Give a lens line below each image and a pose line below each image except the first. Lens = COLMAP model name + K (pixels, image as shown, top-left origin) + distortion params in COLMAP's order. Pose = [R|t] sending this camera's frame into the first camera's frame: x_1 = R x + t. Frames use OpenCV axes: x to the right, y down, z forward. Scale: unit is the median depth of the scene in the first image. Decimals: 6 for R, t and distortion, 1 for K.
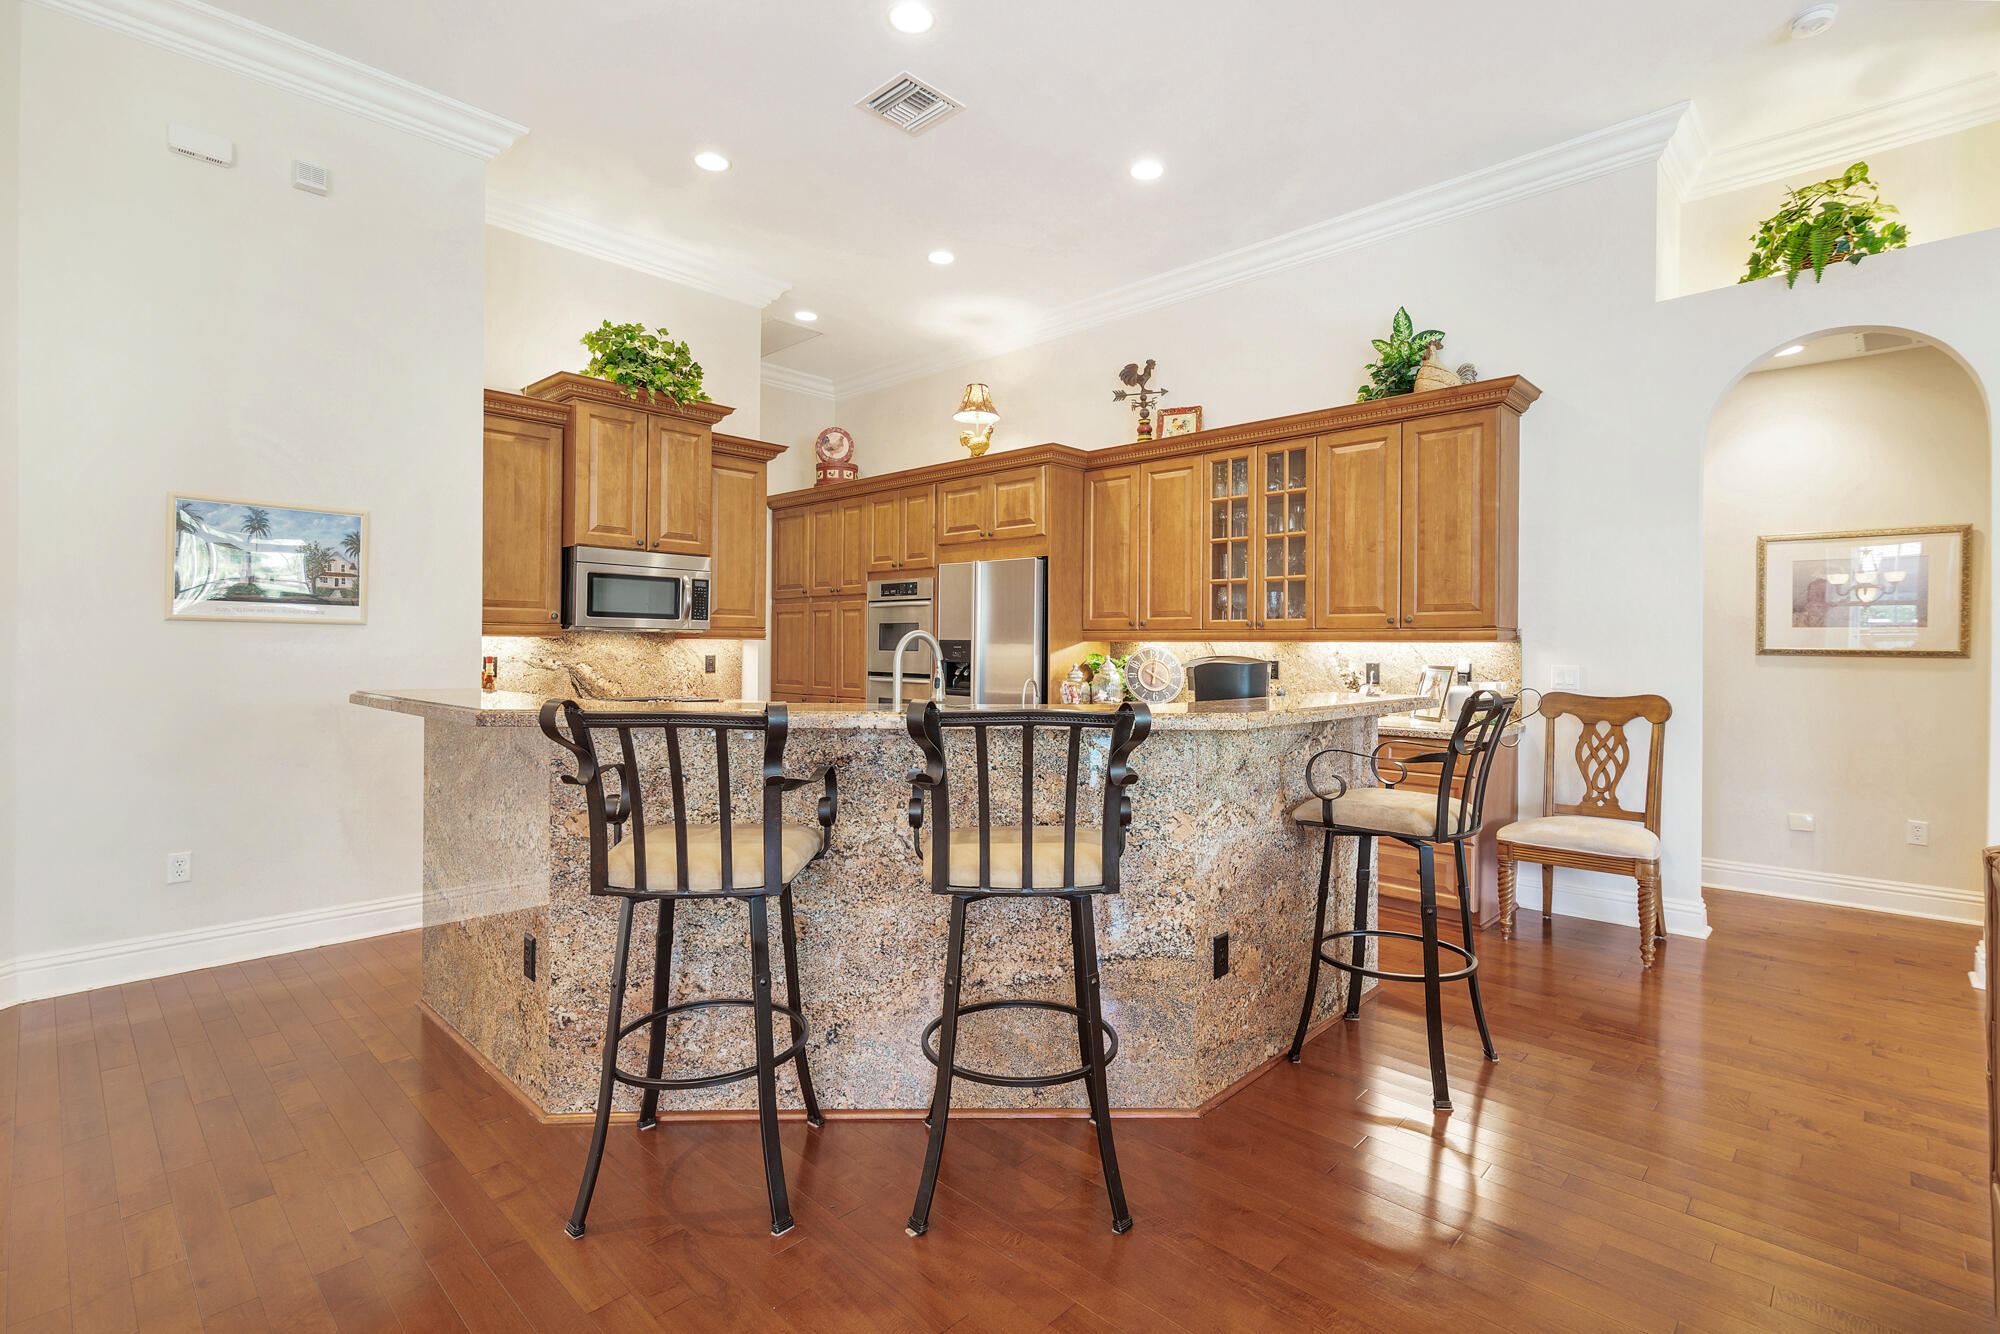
lens RADIAL K [[914.1, 0, 1011.5], [0, 914.1, 652.9], [0, 0, 1]] dist [-0.001896, -0.000710]
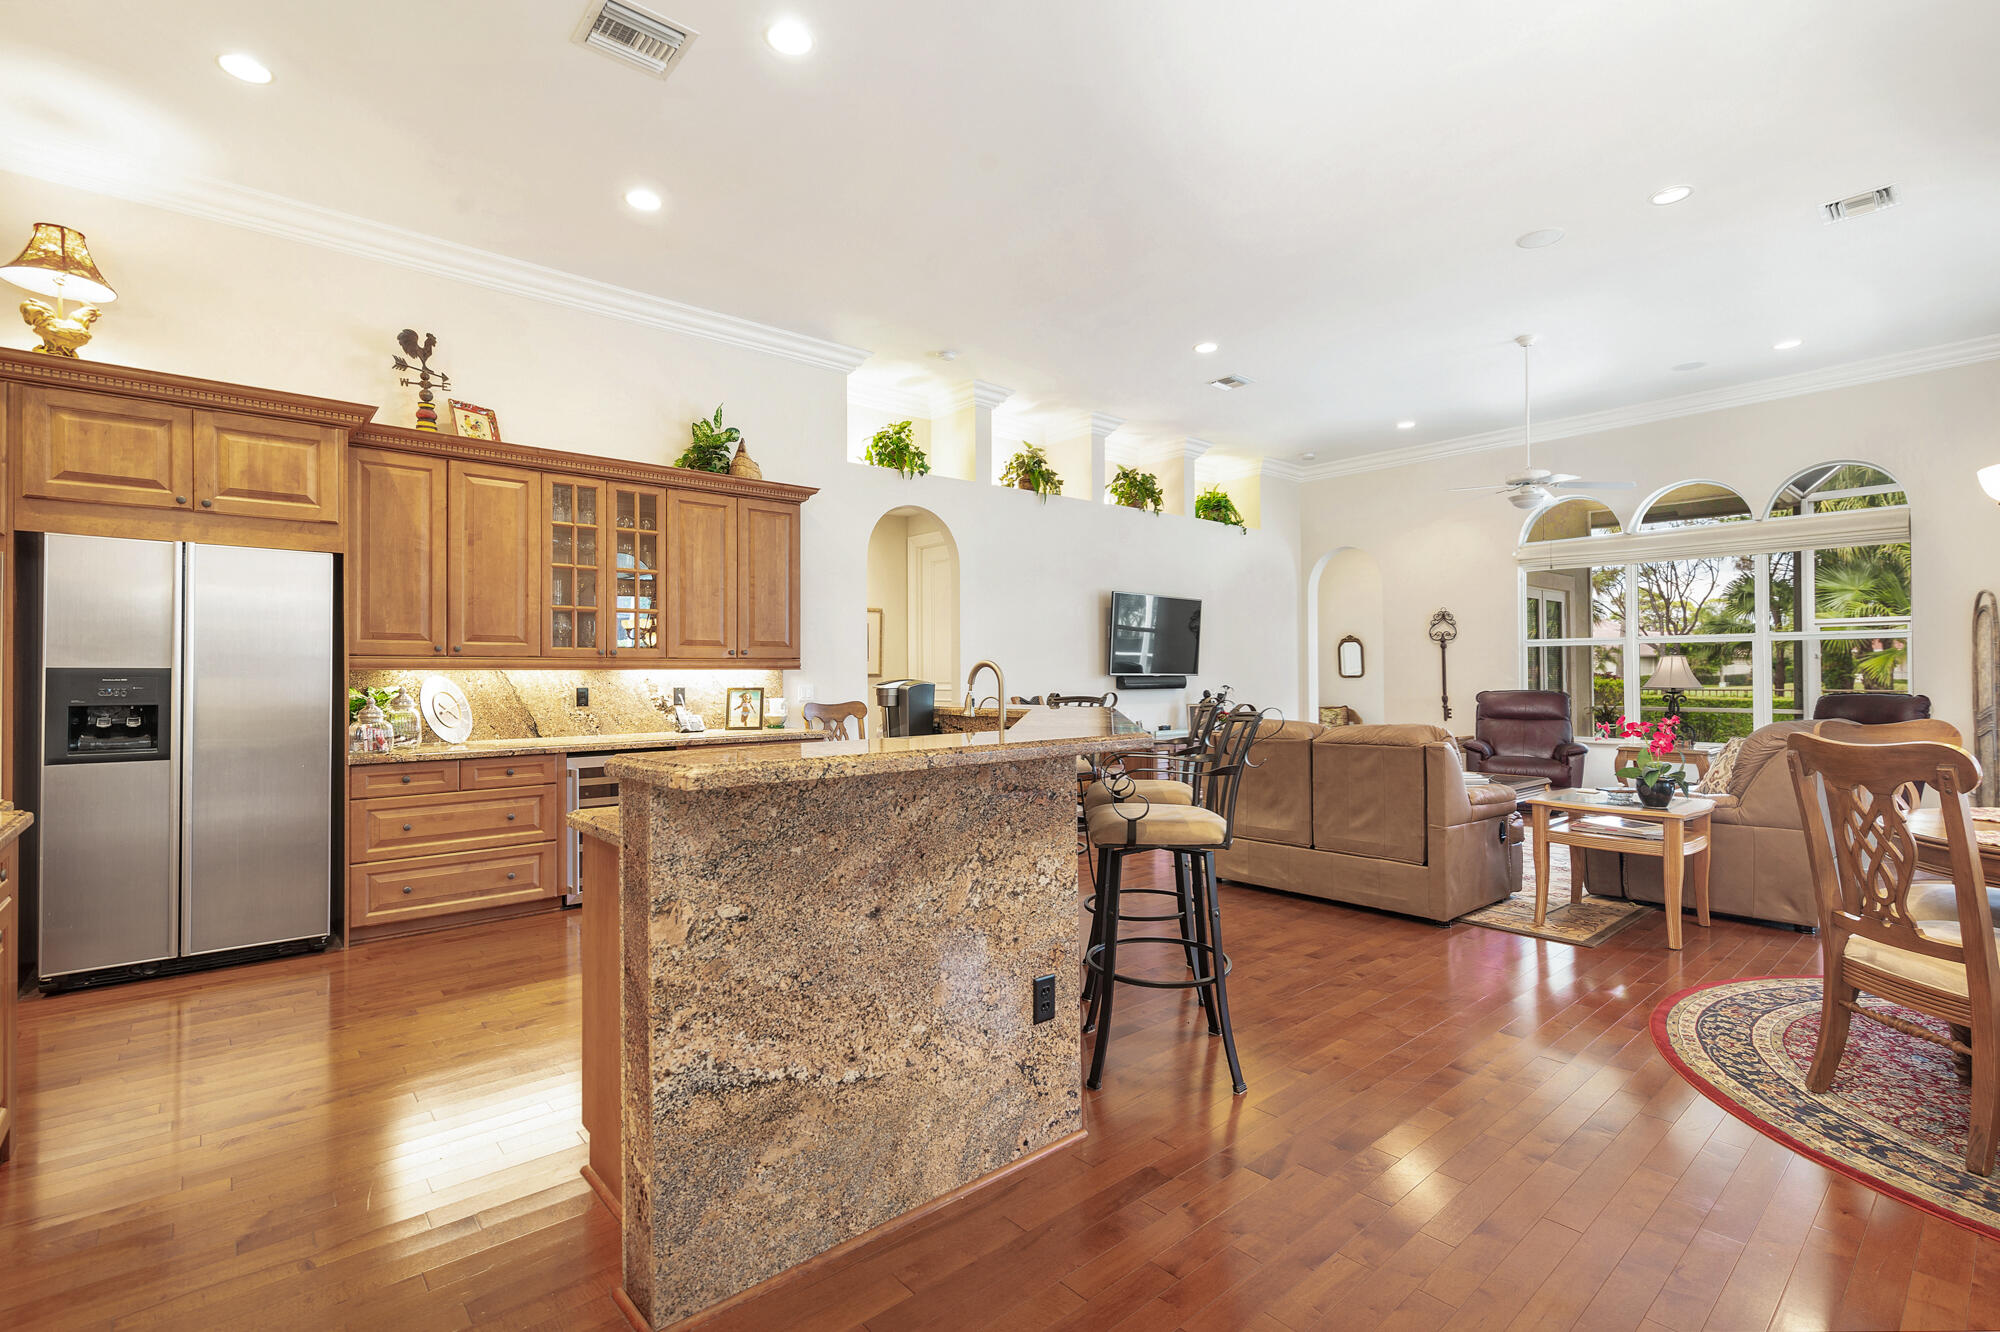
lens RADIAL K [[914.1, 0, 1002.3], [0, 914.1, 667.0], [0, 0, 1]] dist [-0.001896, -0.000710]
pose [[0.093740, 0.000979, 0.995596, -0.735186], [0.014064, 0.999898, -0.002307, -0.006794], [-0.995497, 0.014218, 0.093717, 0.468232]]
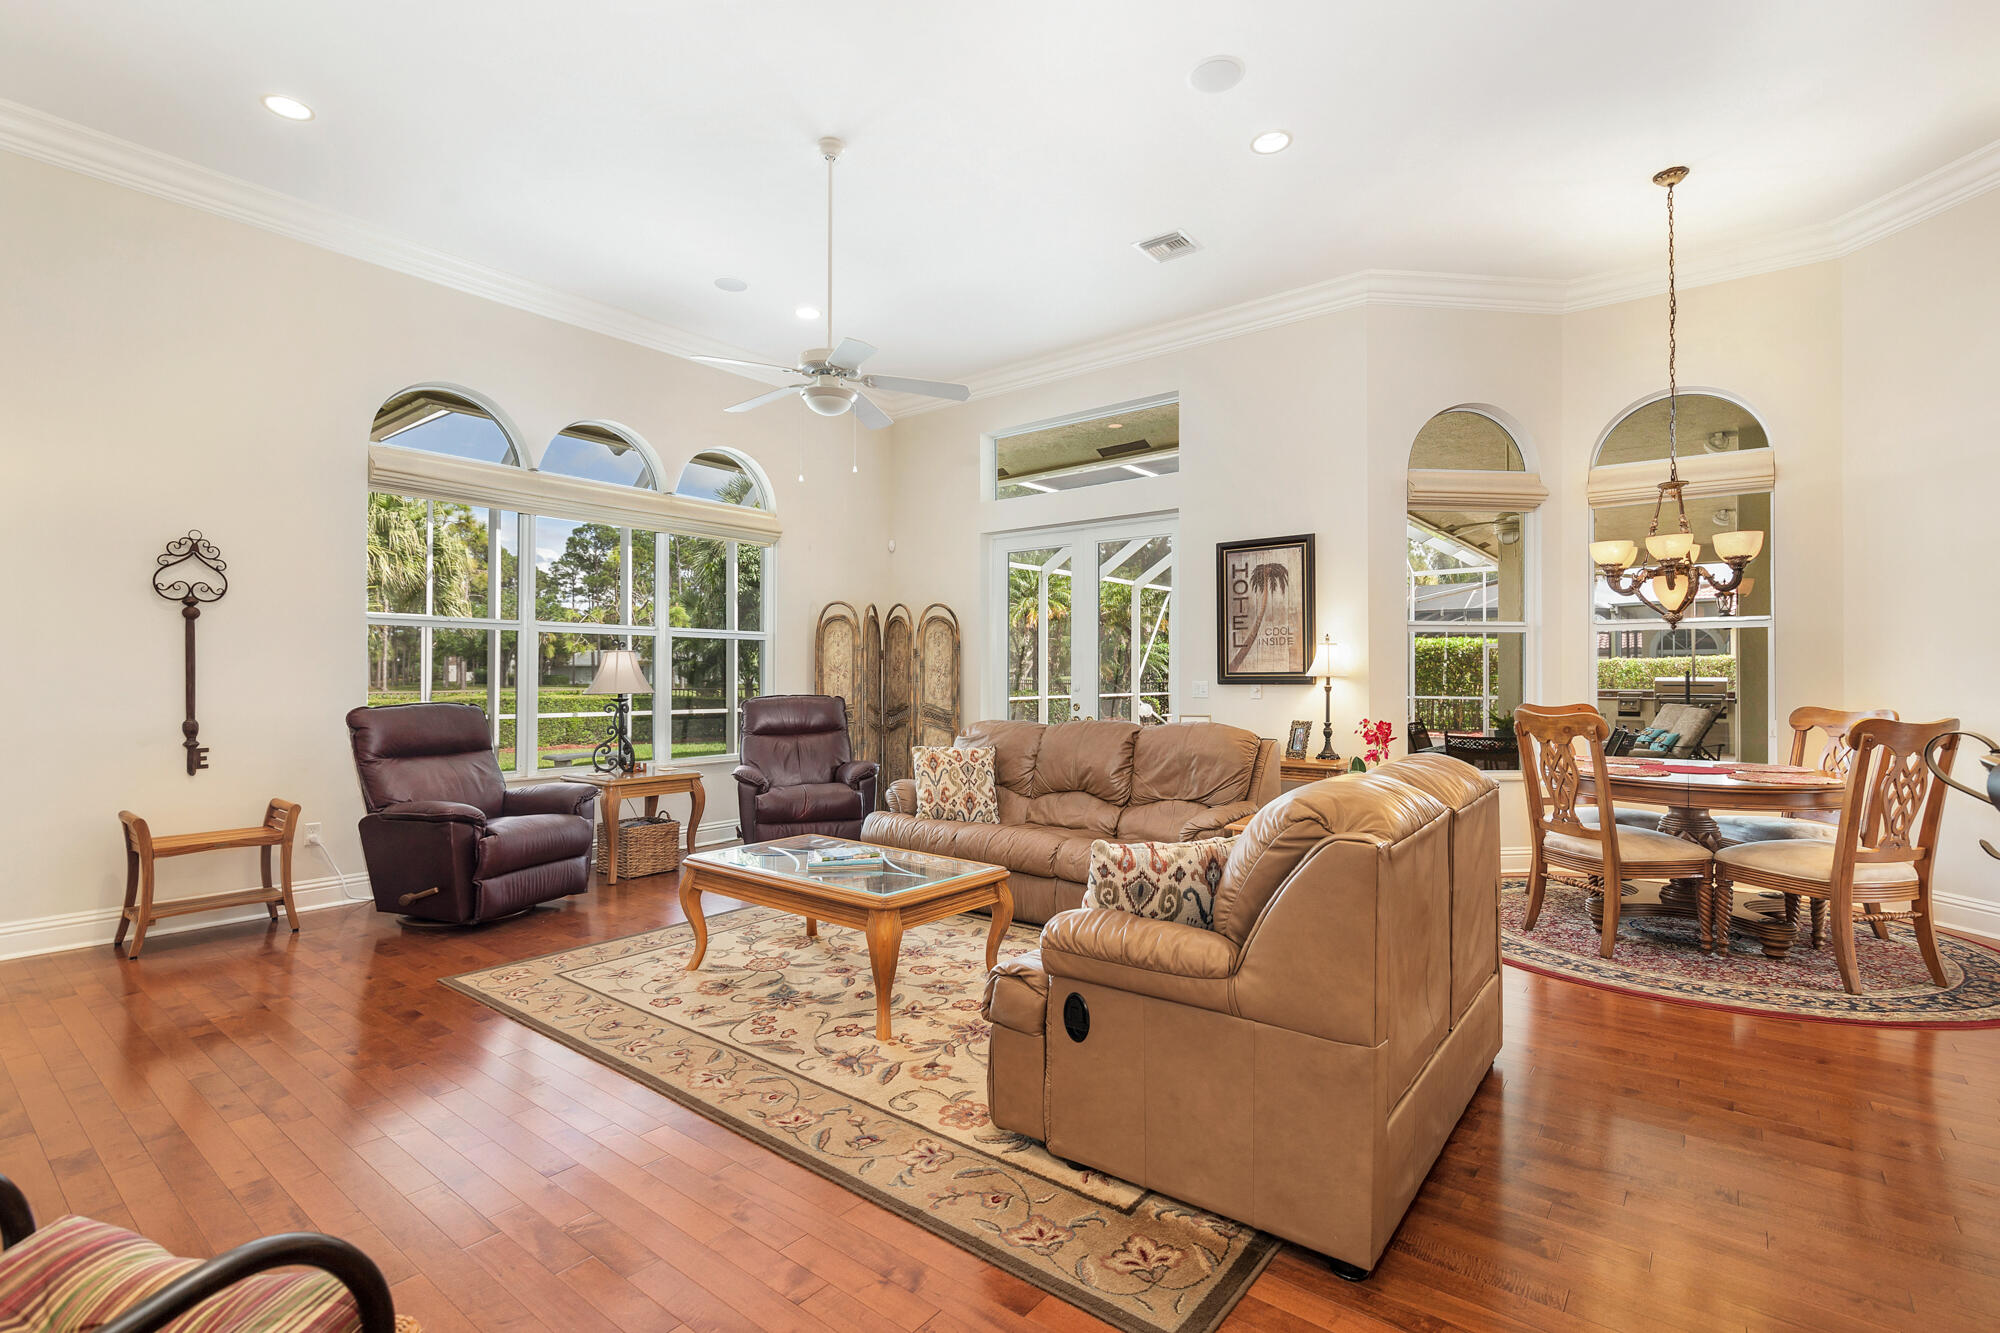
lens RADIAL K [[914.1, 0, 998.3], [0, 914.1, 667.2], [0, 0, 1]] dist [-0.001896, -0.000710]
pose [[-0.995797, -0.008108, -0.091228, 0.550889], [-0.008089, 0.999967, -0.000580, 0.004085], [0.091230, 0.000160, -0.995830, 0.676773]]
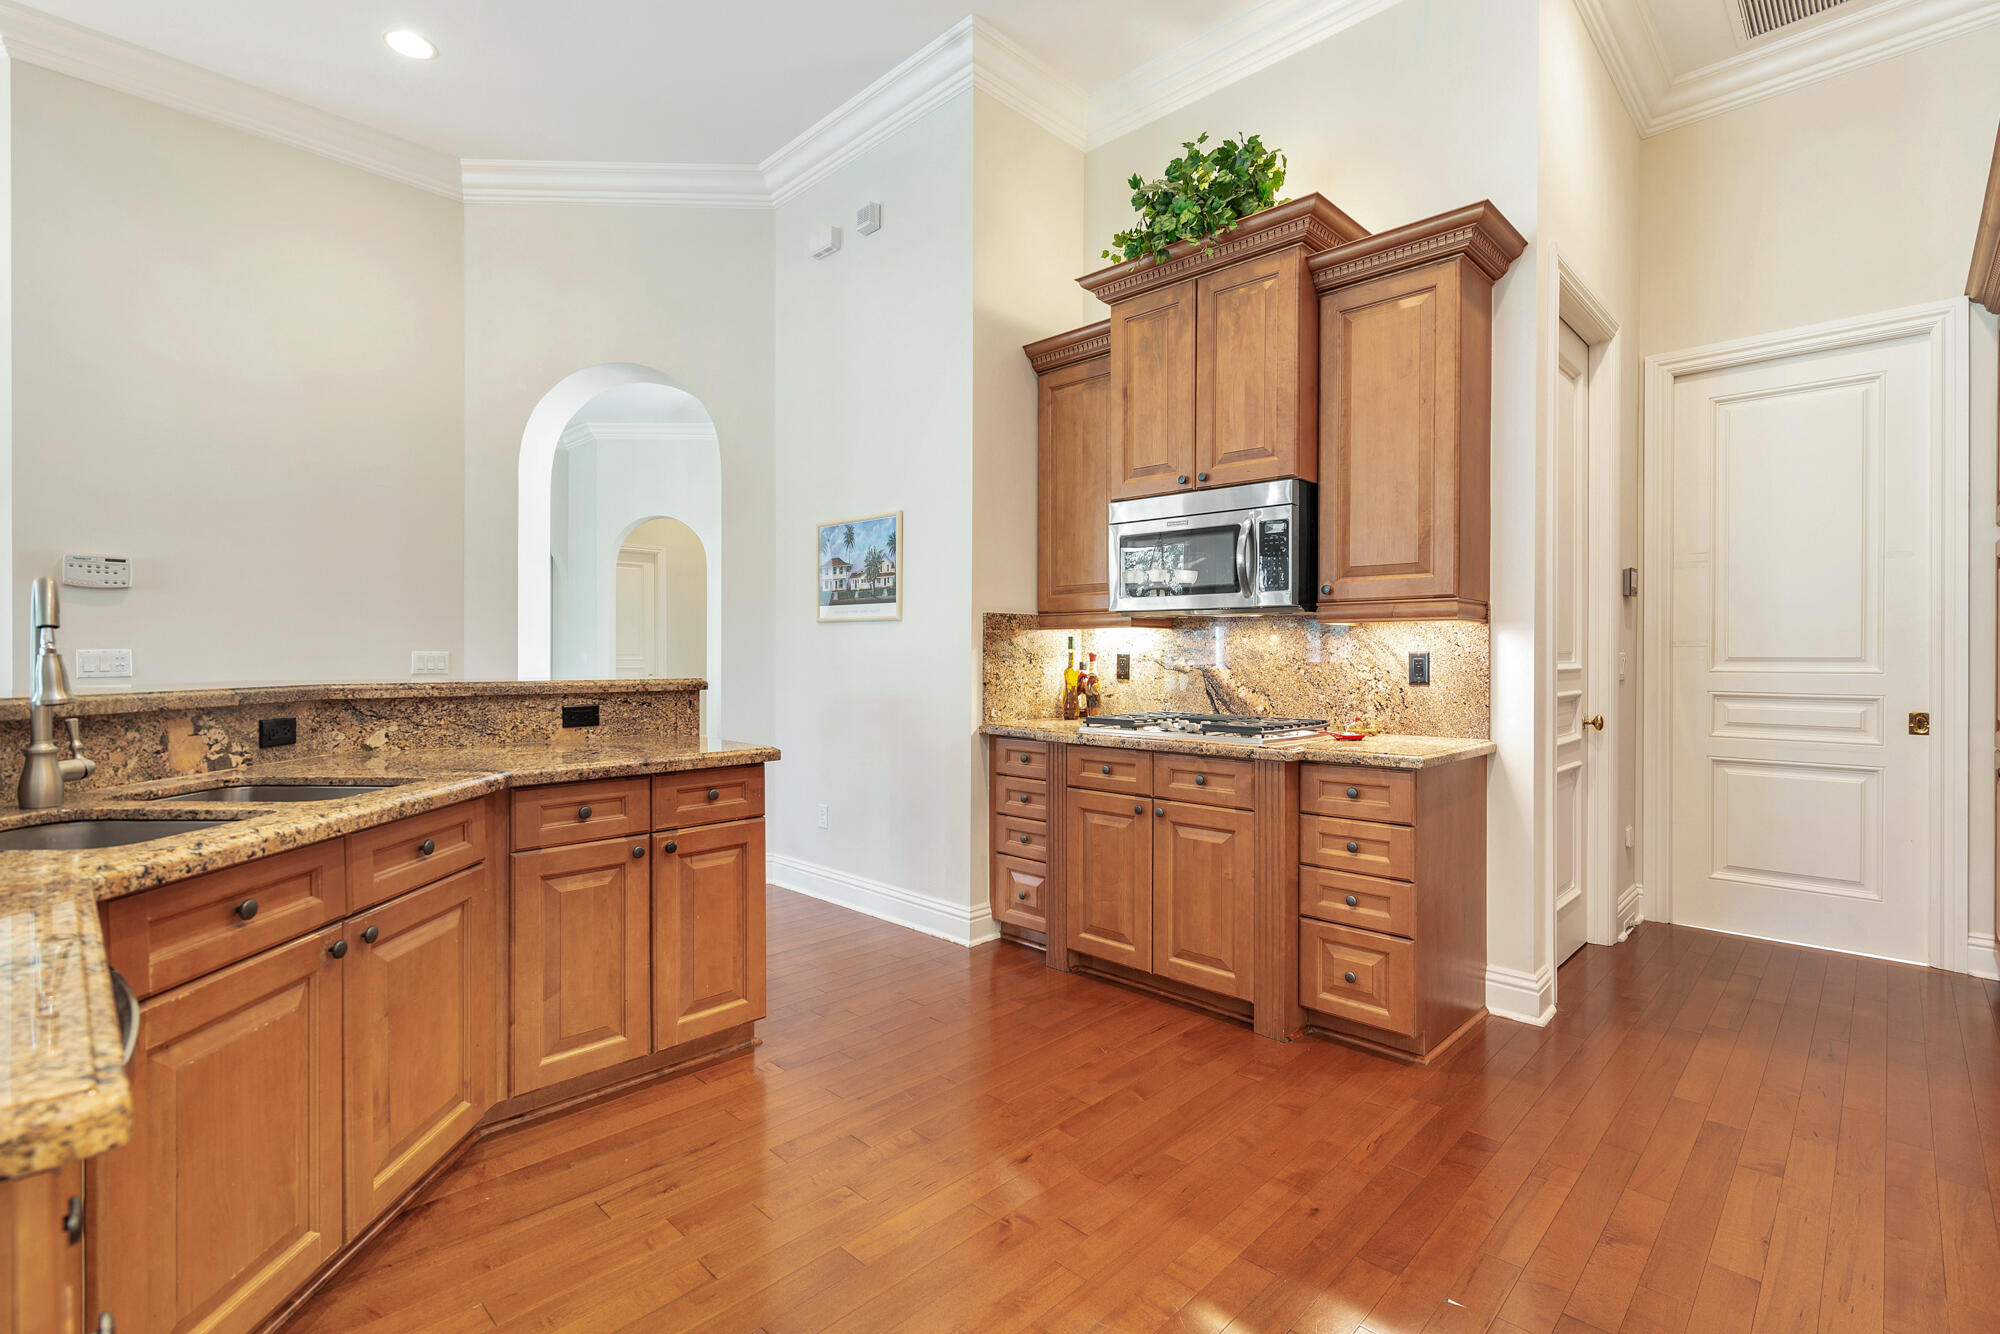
lens RADIAL K [[914.1, 0, 1007.5], [0, 914.1, 659.9], [0, 0, 1]] dist [-0.001896, -0.000710]
pose [[-0.010947, -0.003033, -0.999935, 0.251645], [-0.010029, 0.999945, -0.002923, 0.012212], [0.999890, 0.009996, -0.010977, 0.876497]]
